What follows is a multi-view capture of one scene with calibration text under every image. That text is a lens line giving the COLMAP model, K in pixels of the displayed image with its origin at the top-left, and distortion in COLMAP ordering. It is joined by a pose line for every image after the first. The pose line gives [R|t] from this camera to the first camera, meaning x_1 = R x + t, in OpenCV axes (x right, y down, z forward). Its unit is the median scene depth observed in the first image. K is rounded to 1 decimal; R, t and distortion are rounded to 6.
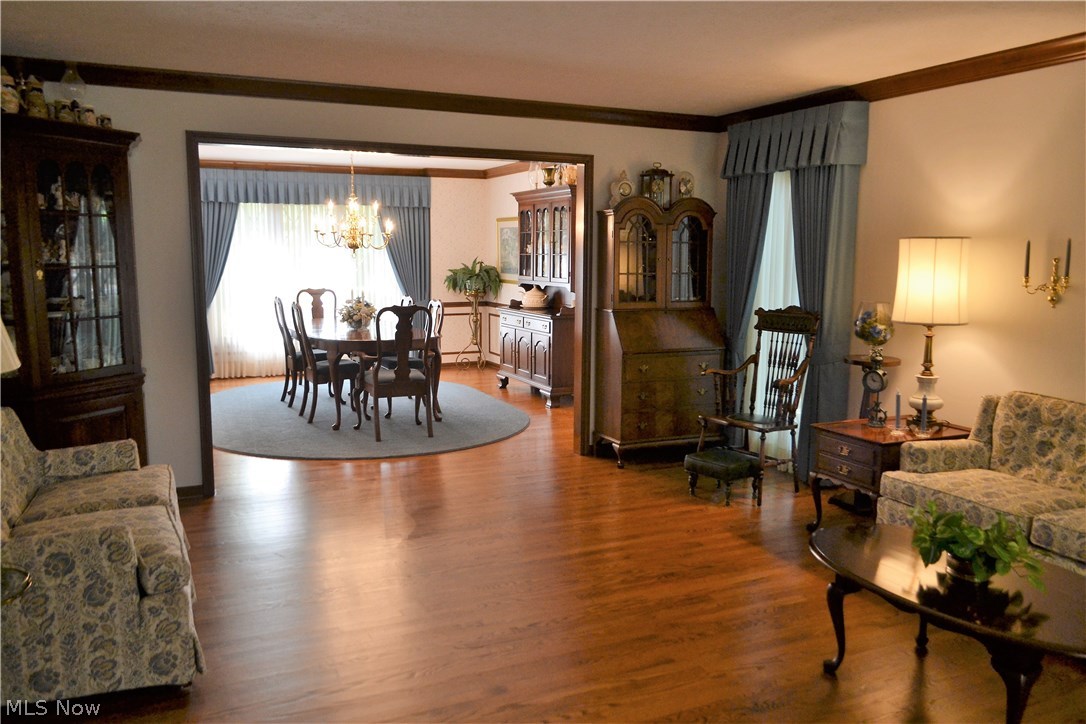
lens RADIAL K [[860.4, 0, 544.8], [0, 860.4, 361.8], [0, 0, 1]] dist [-0.009420, -0.000847]
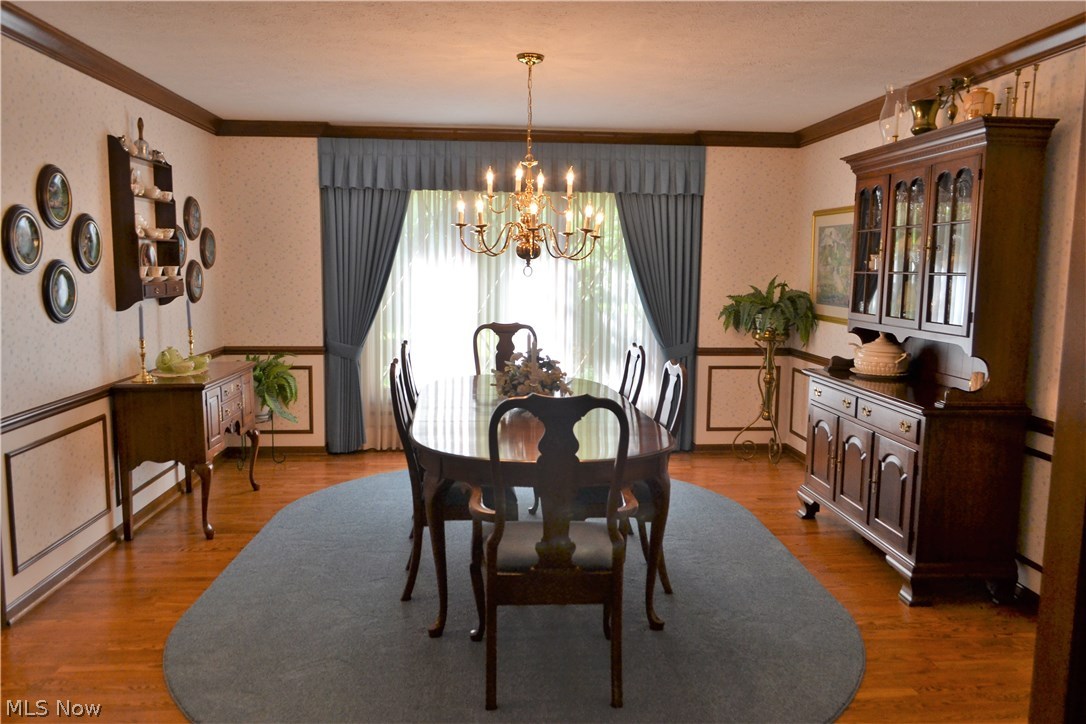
lens RADIAL K [[860.4, 0, 546.9], [0, 860.4, 367.4], [0, 0, 1]] dist [-0.009420, -0.000847]
pose [[0.936510, 0.049496, -0.347131, -0.018994], [-0.053066, 0.998591, -0.000780, -0.053404], [0.346603, 0.019151, 0.937816, 0.418431]]
